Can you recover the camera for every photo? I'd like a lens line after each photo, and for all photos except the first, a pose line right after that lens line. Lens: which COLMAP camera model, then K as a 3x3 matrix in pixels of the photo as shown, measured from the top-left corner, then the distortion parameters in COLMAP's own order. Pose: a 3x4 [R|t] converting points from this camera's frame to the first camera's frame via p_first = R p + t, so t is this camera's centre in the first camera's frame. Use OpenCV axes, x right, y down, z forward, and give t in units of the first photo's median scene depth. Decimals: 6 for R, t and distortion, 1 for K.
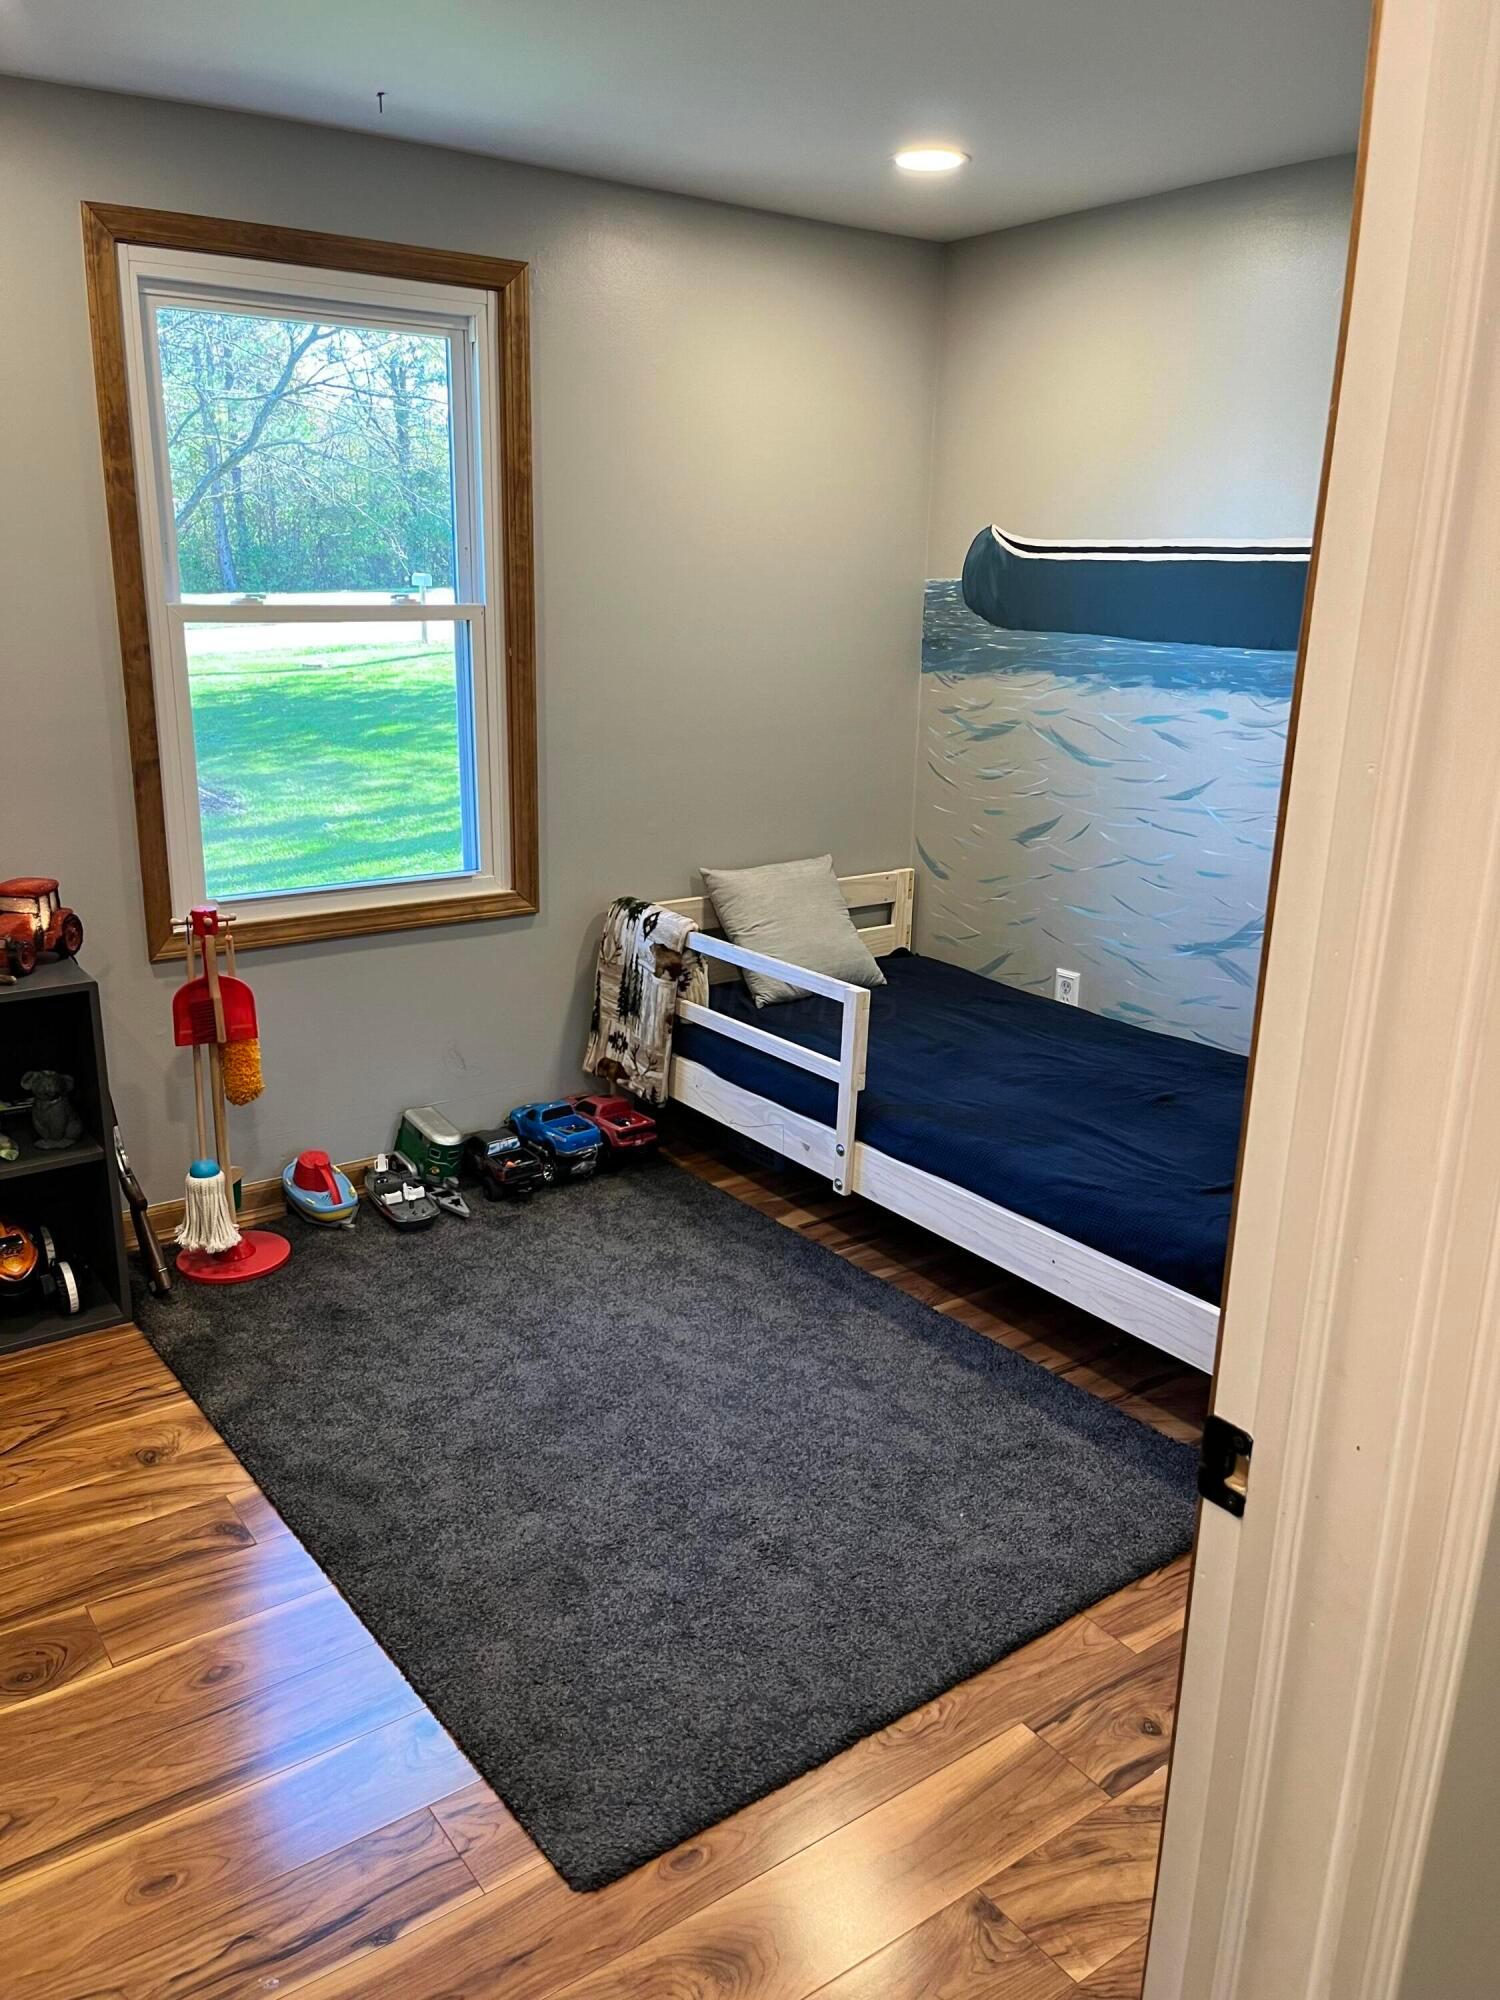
lens RADIAL K [[1532.0, 0, 747.1], [0, 1532.0, 1127.1], [0, 0, 1]] dist [0.052780, -0.003930]
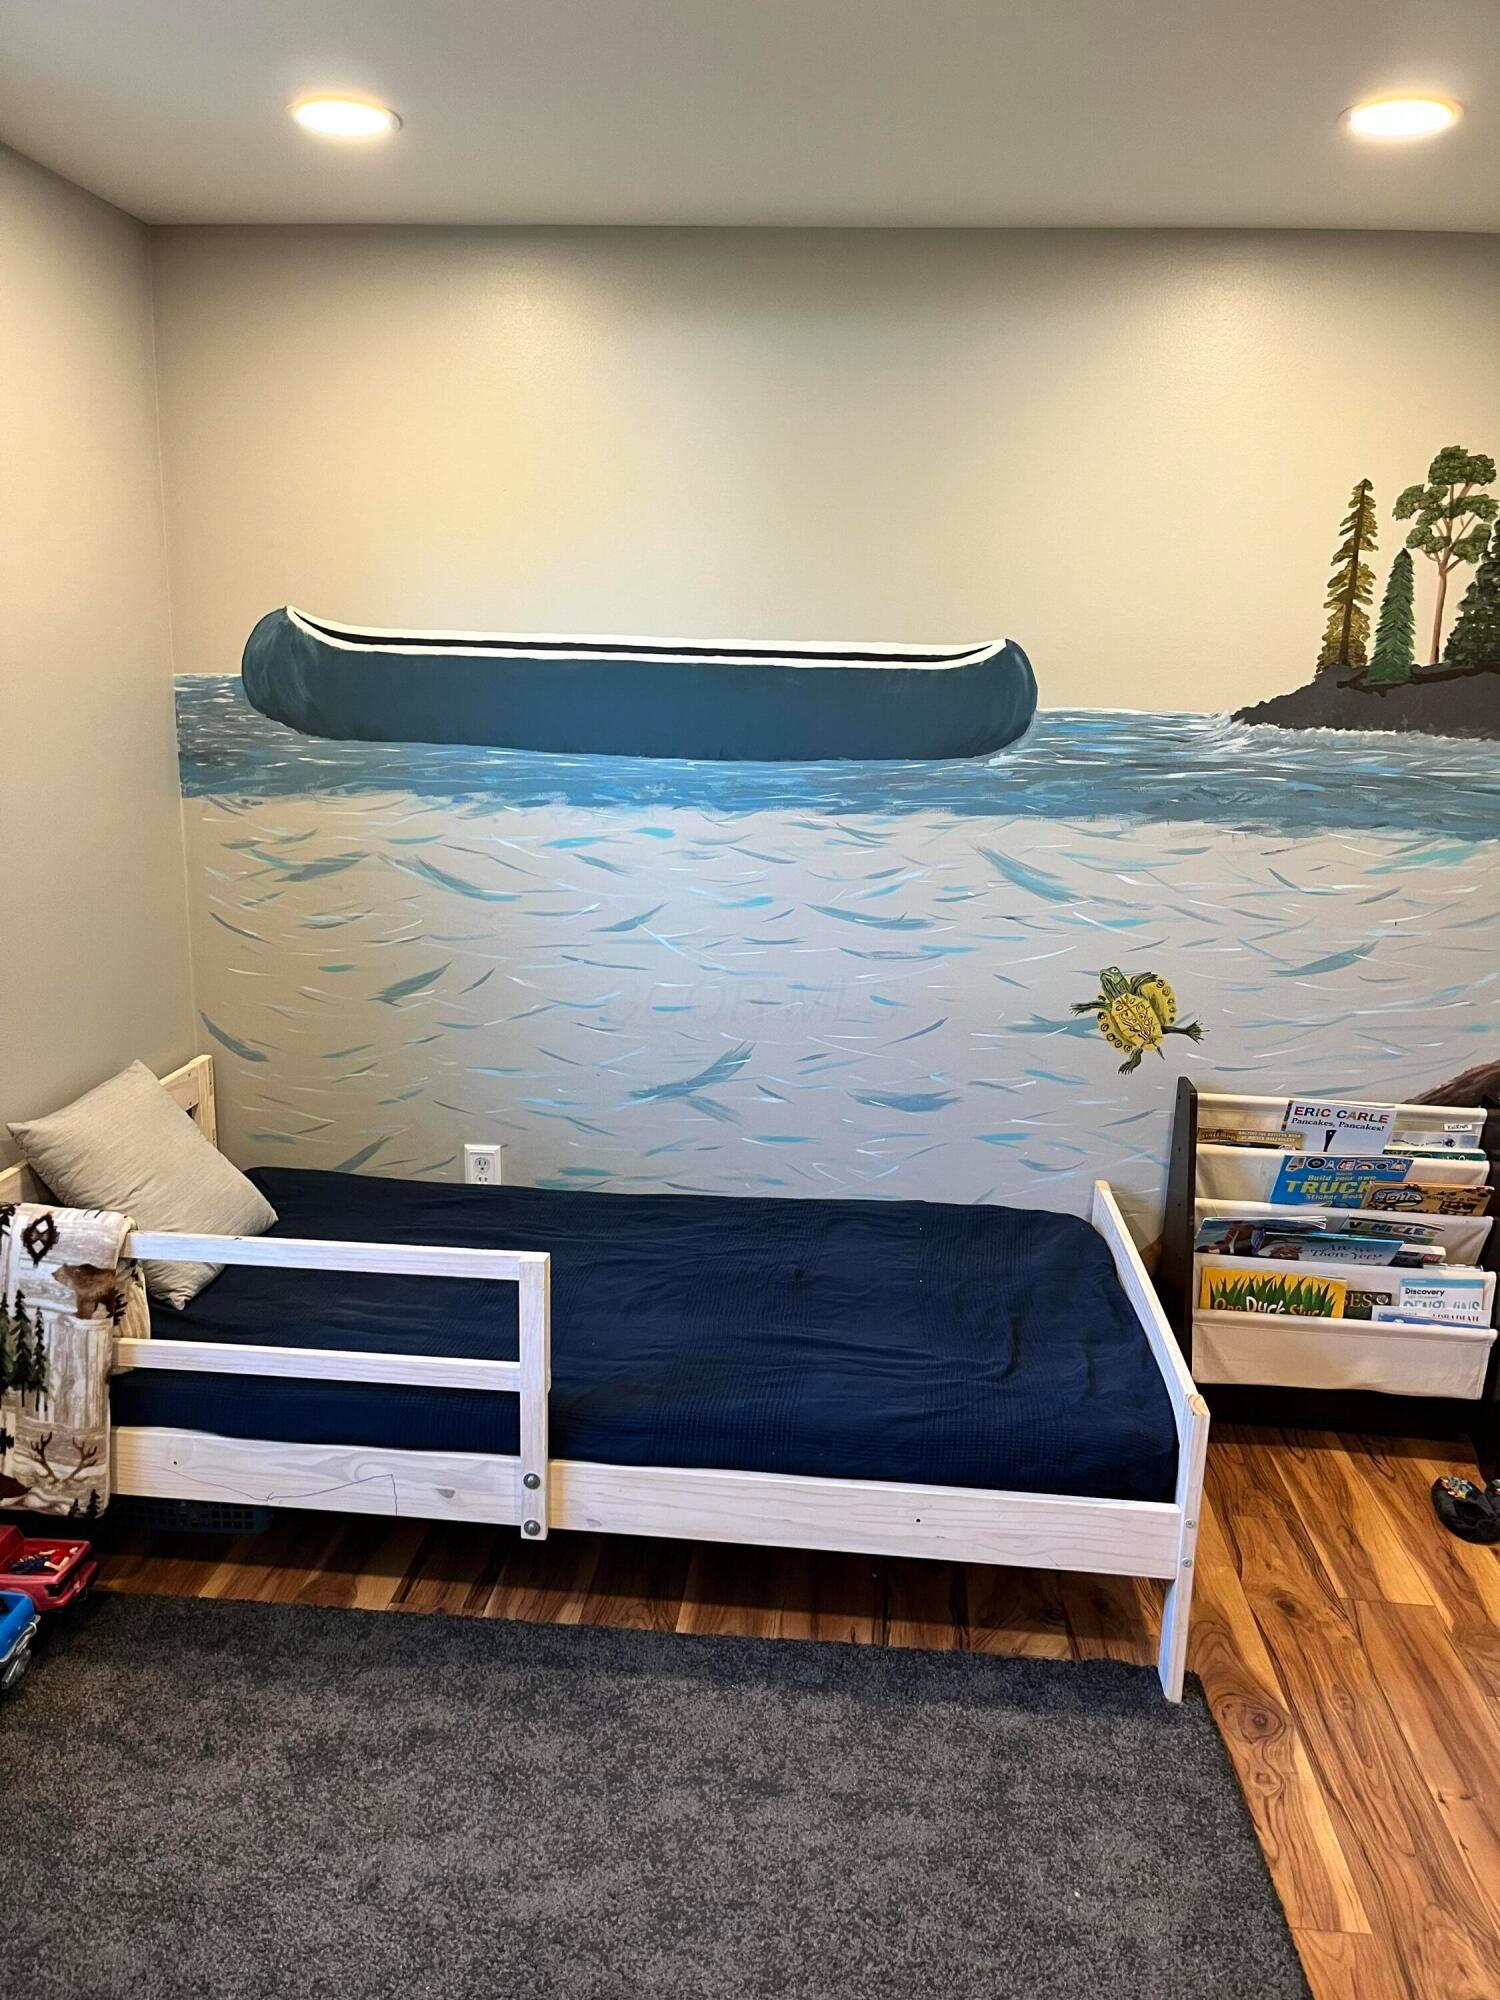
lens RADIAL K [[1531.2, 0, 710.0], [0, 1531.2, 1085.5], [0, 0, 1]] dist [0.050507, -0.070007]
pose [[0.649715, -0.205490, 0.731878, -0.328041], [0.243453, 0.968309, 0.055751, -0.161642], [-0.720140, 0.141956, 0.679152, 0.388658]]
